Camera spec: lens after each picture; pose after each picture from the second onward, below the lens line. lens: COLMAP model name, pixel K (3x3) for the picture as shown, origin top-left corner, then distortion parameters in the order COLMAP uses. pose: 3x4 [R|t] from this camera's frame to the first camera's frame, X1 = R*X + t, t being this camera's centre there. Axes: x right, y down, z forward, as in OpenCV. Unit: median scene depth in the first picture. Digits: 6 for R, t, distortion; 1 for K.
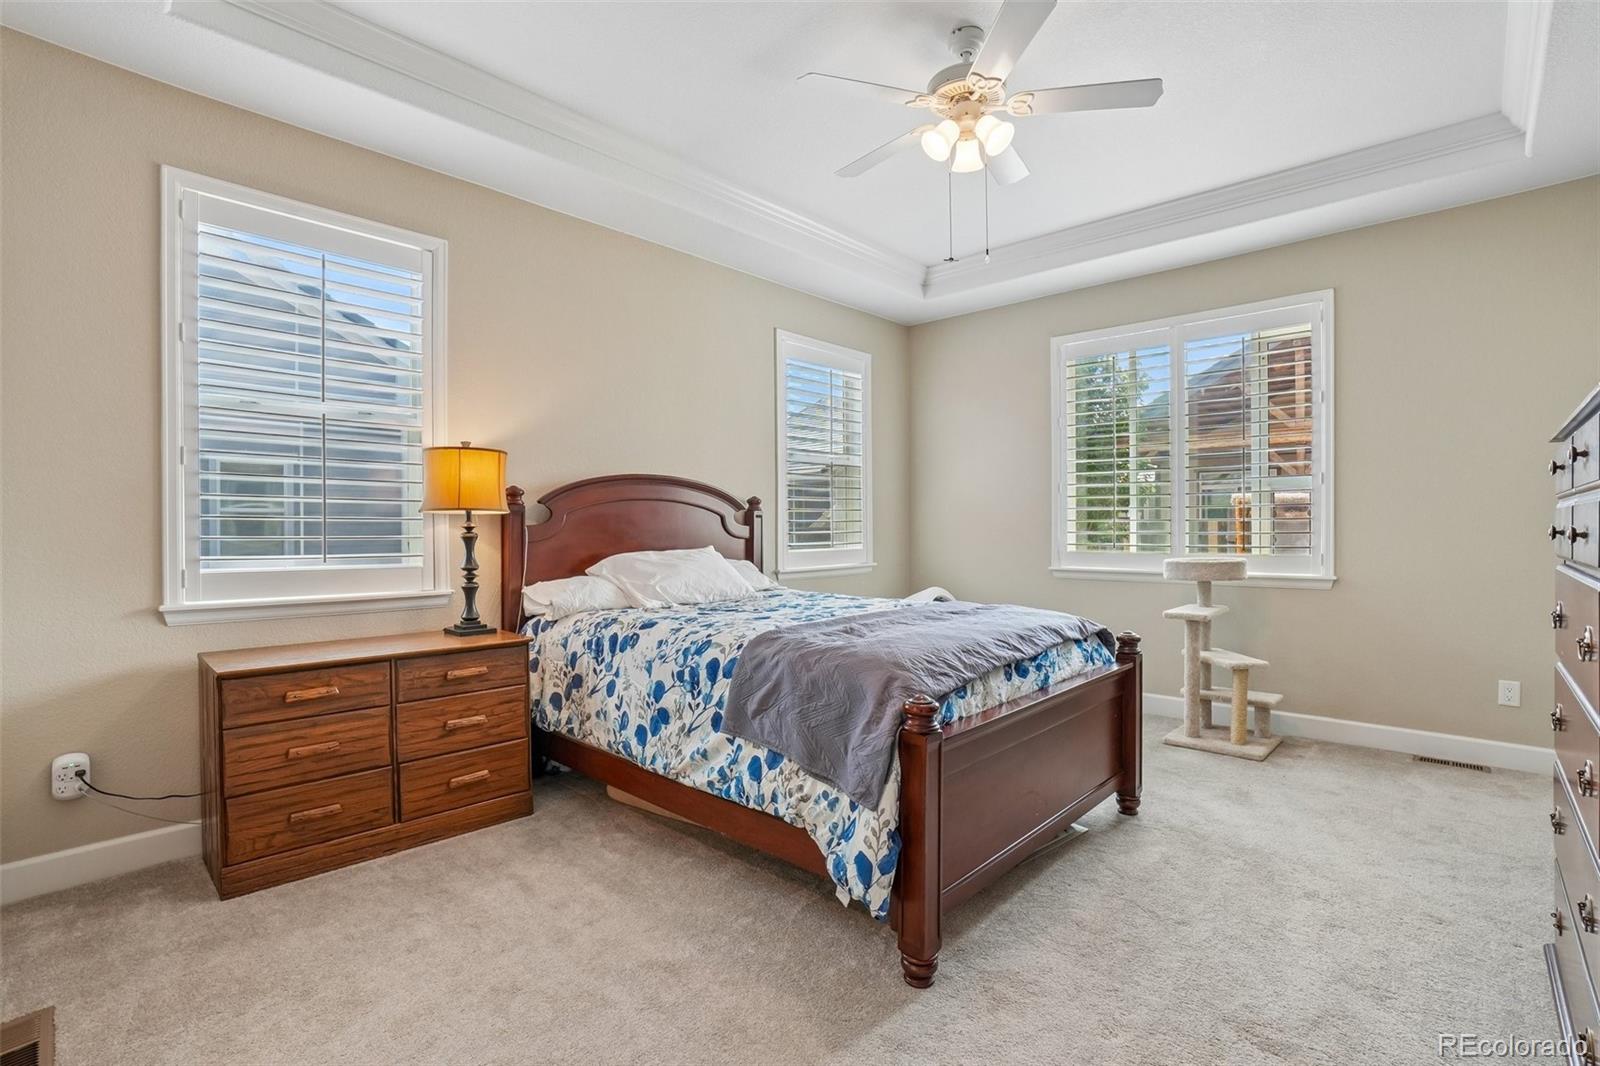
lens RADIAL K [[726.3, 0, 788.3], [0, 726.3, 522.0], [0, 0, 1]] dist [-0.067327, 0.025391]
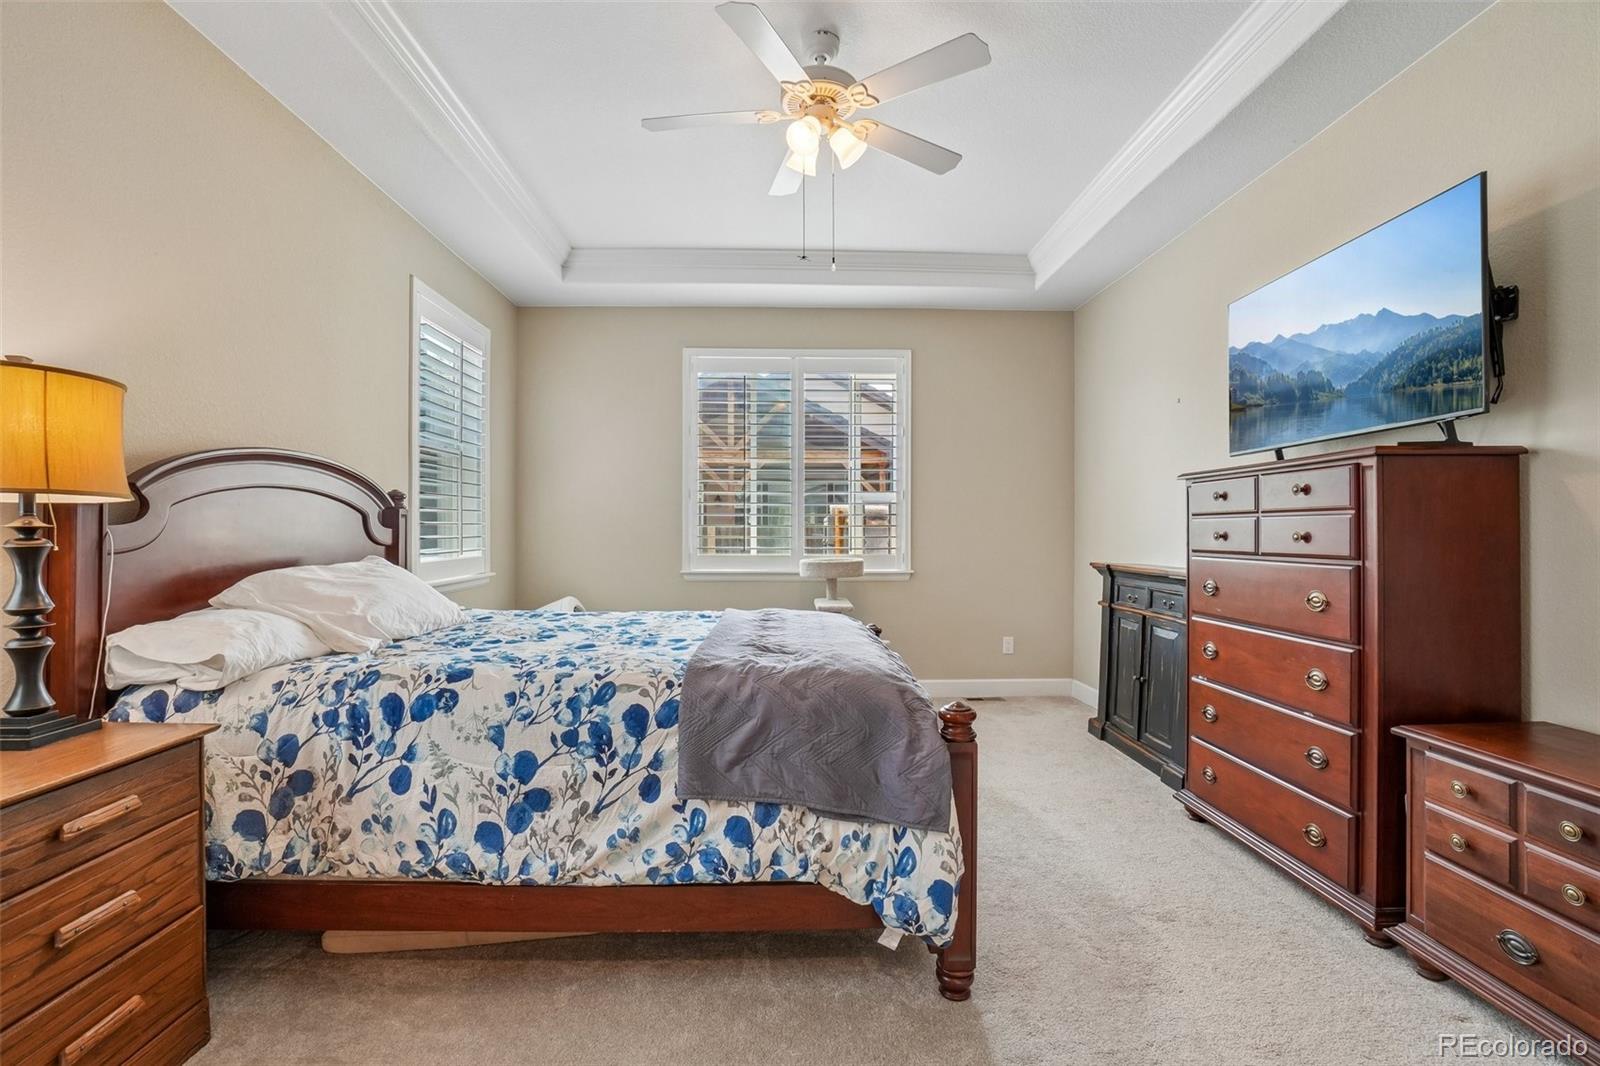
lens RADIAL K [[726.3, 0, 788.3], [0, 726.3, 522.0], [0, 0, 1]] dist [-0.067327, 0.025391]
pose [[0.709869, 0.013734, 0.704200, -0.482140], [-0.010141, 0.999906, -0.009278, 0.002832], [-0.704261, -0.000555, 0.709941, 0.329676]]
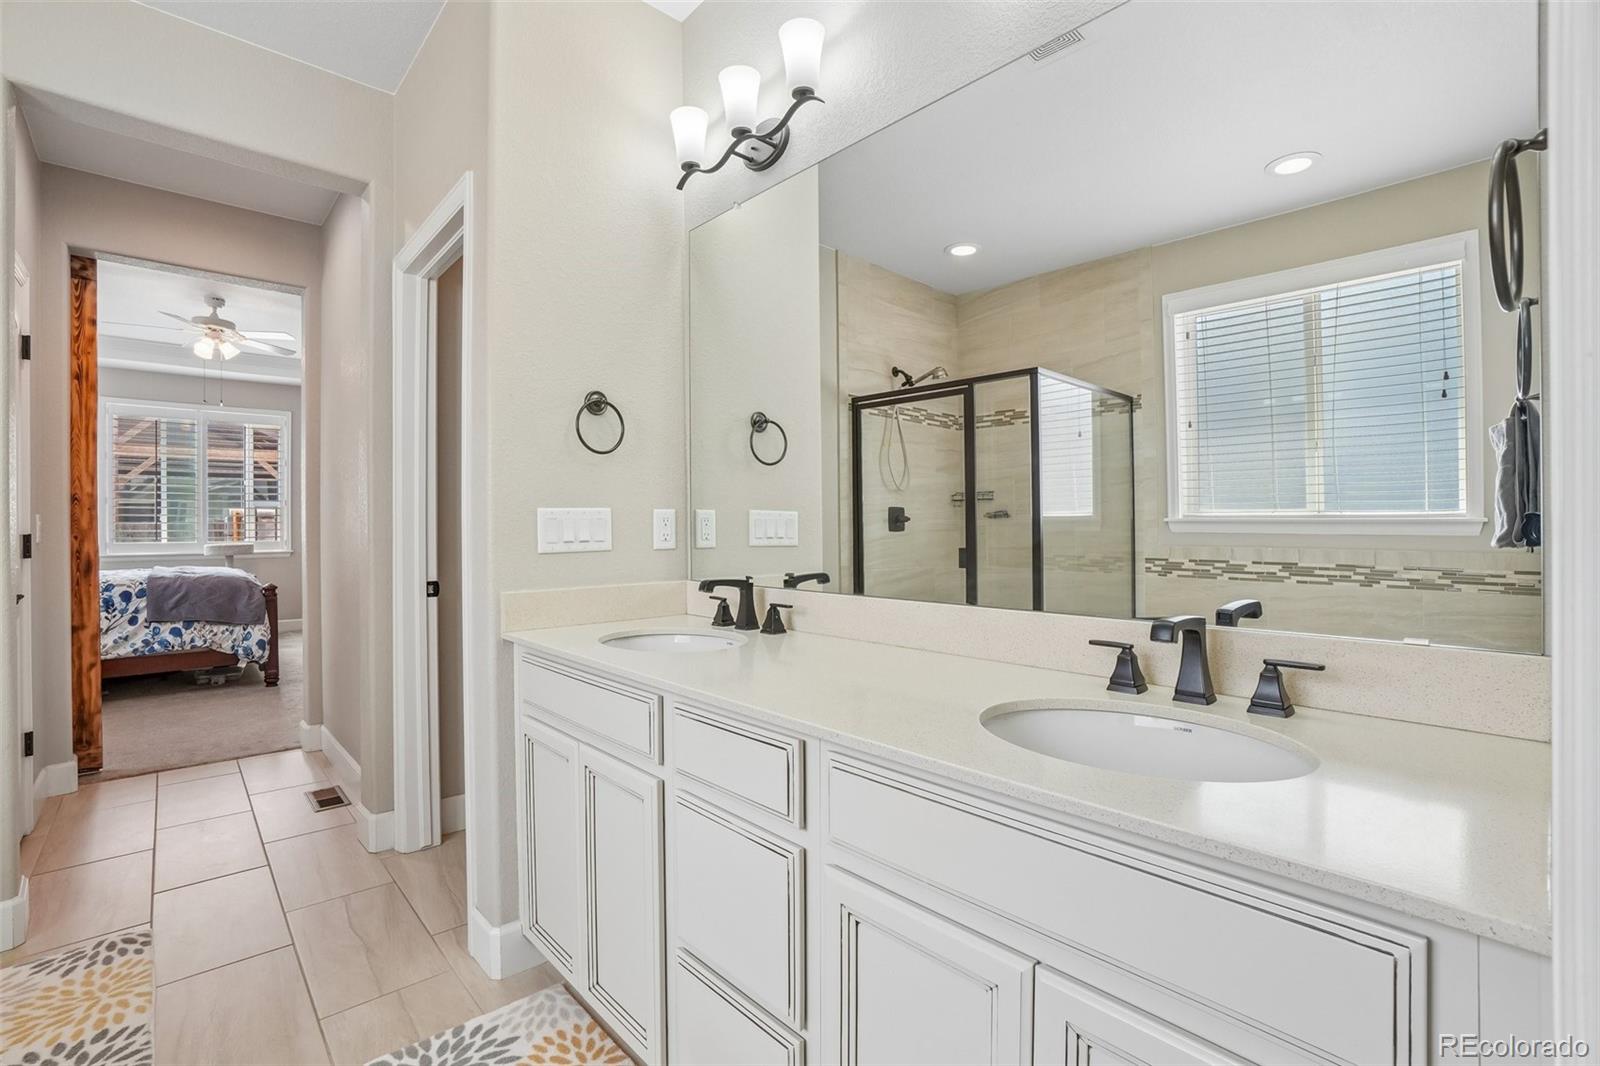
lens RADIAL K [[726.3, 0, 788.3], [0, 726.3, 522.0], [0, 0, 1]] dist [-0.067327, 0.025391]
pose [[0.082251, 0.008104, 0.996579, -1.730246], [-0.001776, 0.999967, -0.007985, 0.010197], [-0.996610, -0.001113, 0.082262, -0.907043]]
